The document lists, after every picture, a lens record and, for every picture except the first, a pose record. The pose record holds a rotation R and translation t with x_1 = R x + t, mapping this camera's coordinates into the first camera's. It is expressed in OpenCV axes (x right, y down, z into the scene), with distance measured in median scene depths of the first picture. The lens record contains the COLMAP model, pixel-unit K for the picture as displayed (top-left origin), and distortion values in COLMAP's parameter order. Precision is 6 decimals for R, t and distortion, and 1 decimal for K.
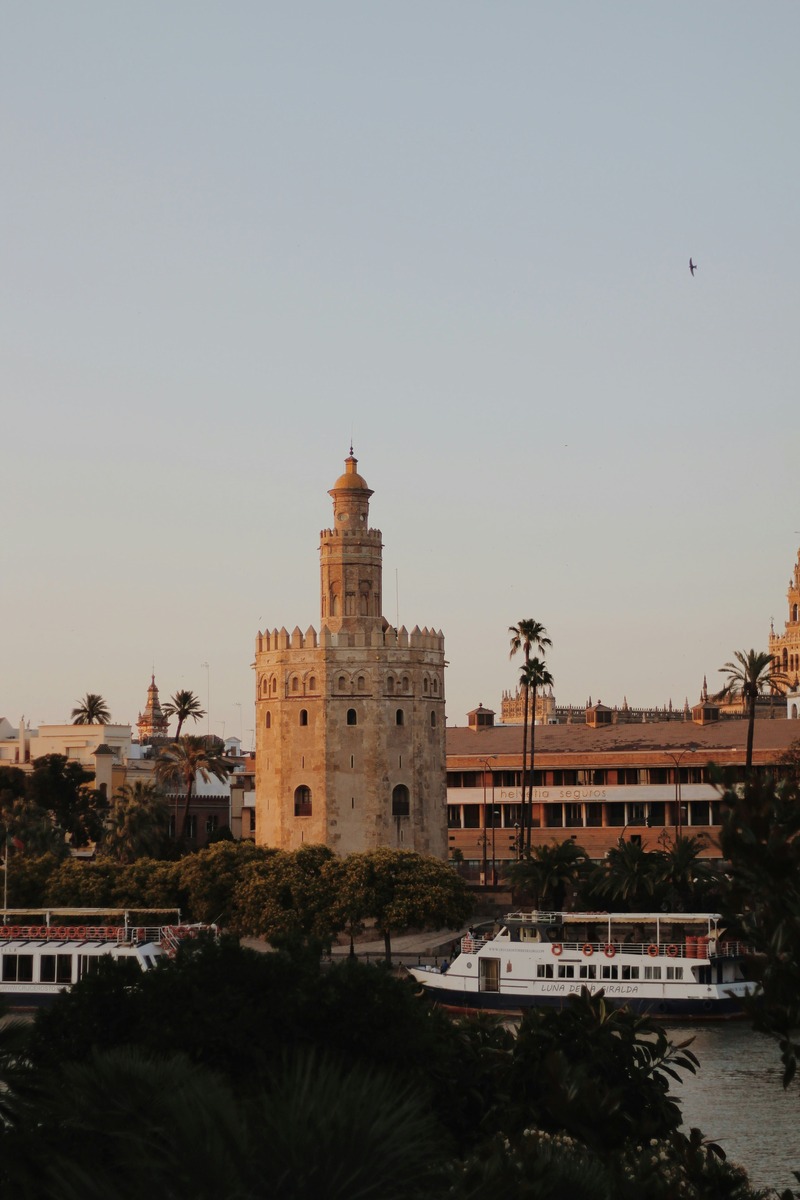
lens RADIAL K [[2988.8, 0, 398.6], [0, 2988.8, 601.9], [0, 0, 1]] dist [0.416371, 0.011016]
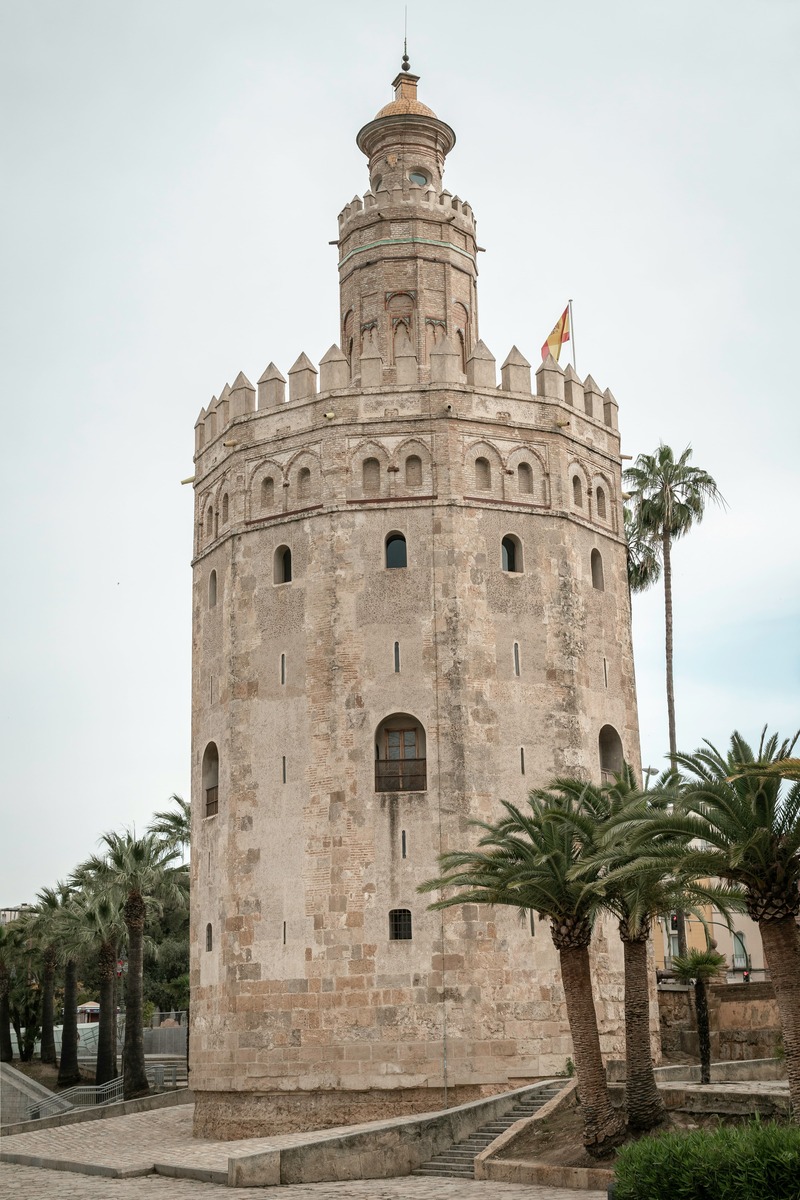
lens RADIAL K [[1727.8, 0, 403.8], [0, 1727.8, 593.6], [0, 0, 1]] dist [0.028666, 0.043264]
pose [[0.808014, -0.161627, -0.566561, 0.132233], [0.065994, 0.980413, -0.185569, 0.087652], [0.585456, 0.112553, 0.802853, 0.816051]]
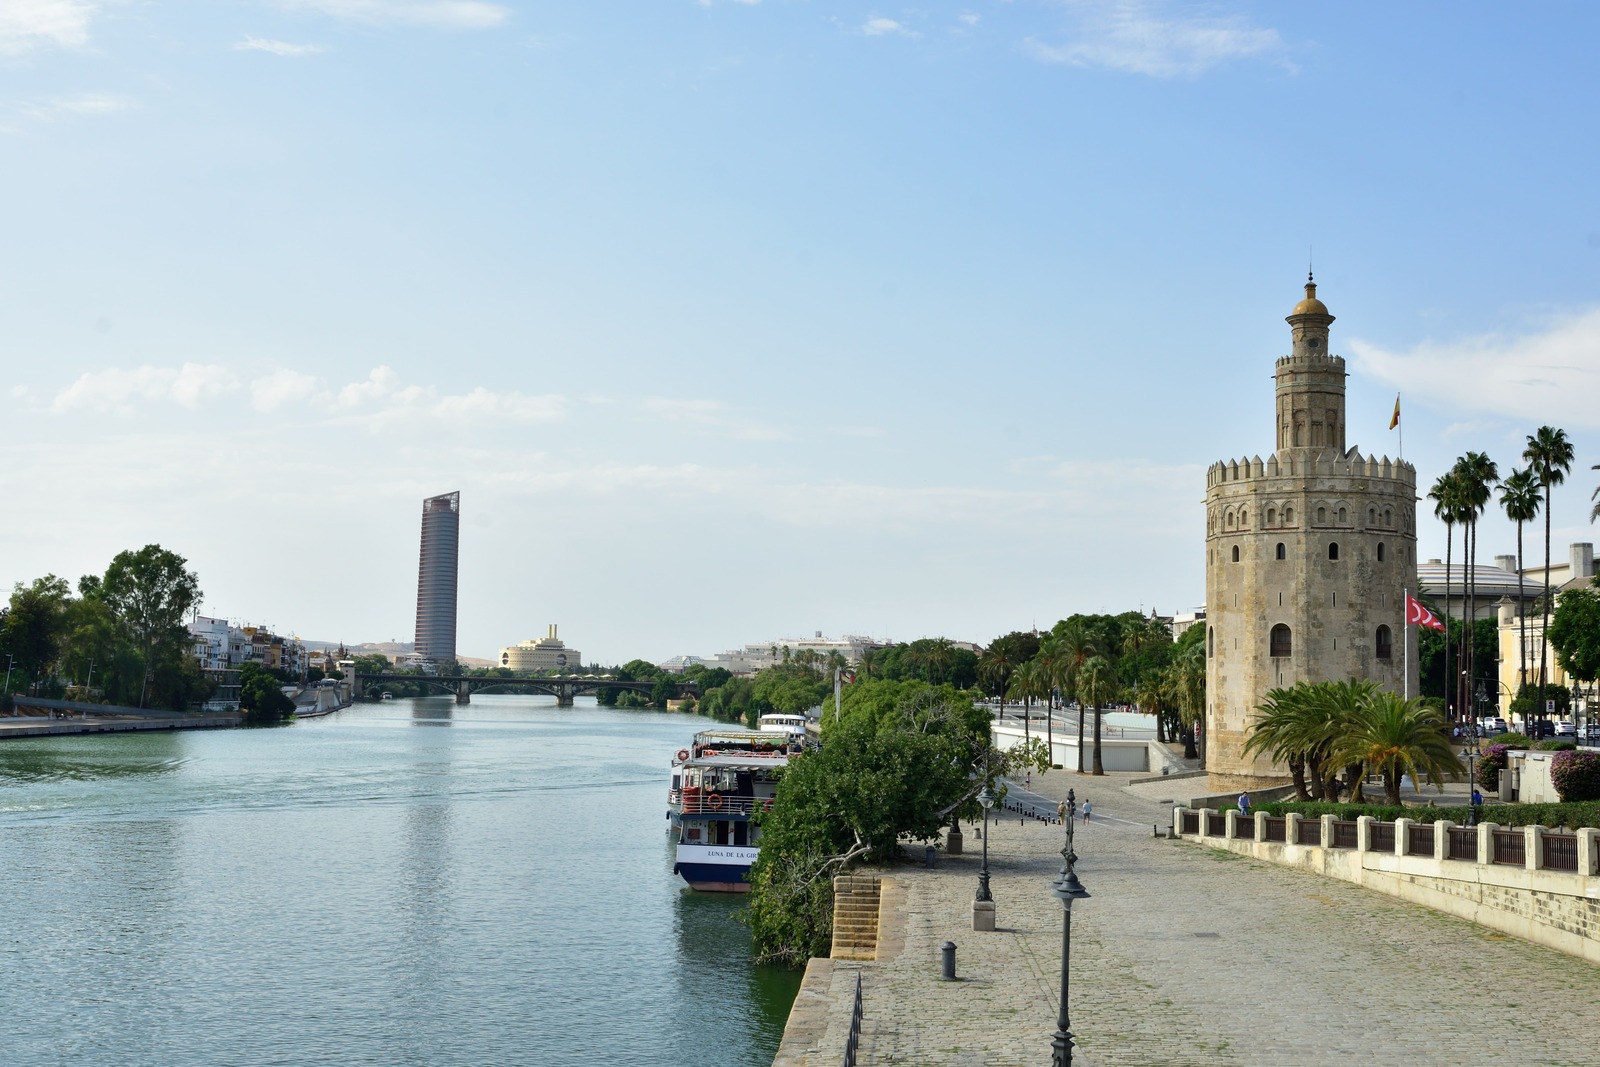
lens RADIAL K [[1810.1, 0, 801.7], [0, 1810.1, 531.8], [0, 0, 1]] dist [-0.088031, -0.004678]
pose [[0.450399, -0.061669, -0.890695, 0.431734], [0.051949, 0.997732, -0.042810, 0.048739], [0.891315, -0.026989, 0.452581, 0.615909]]
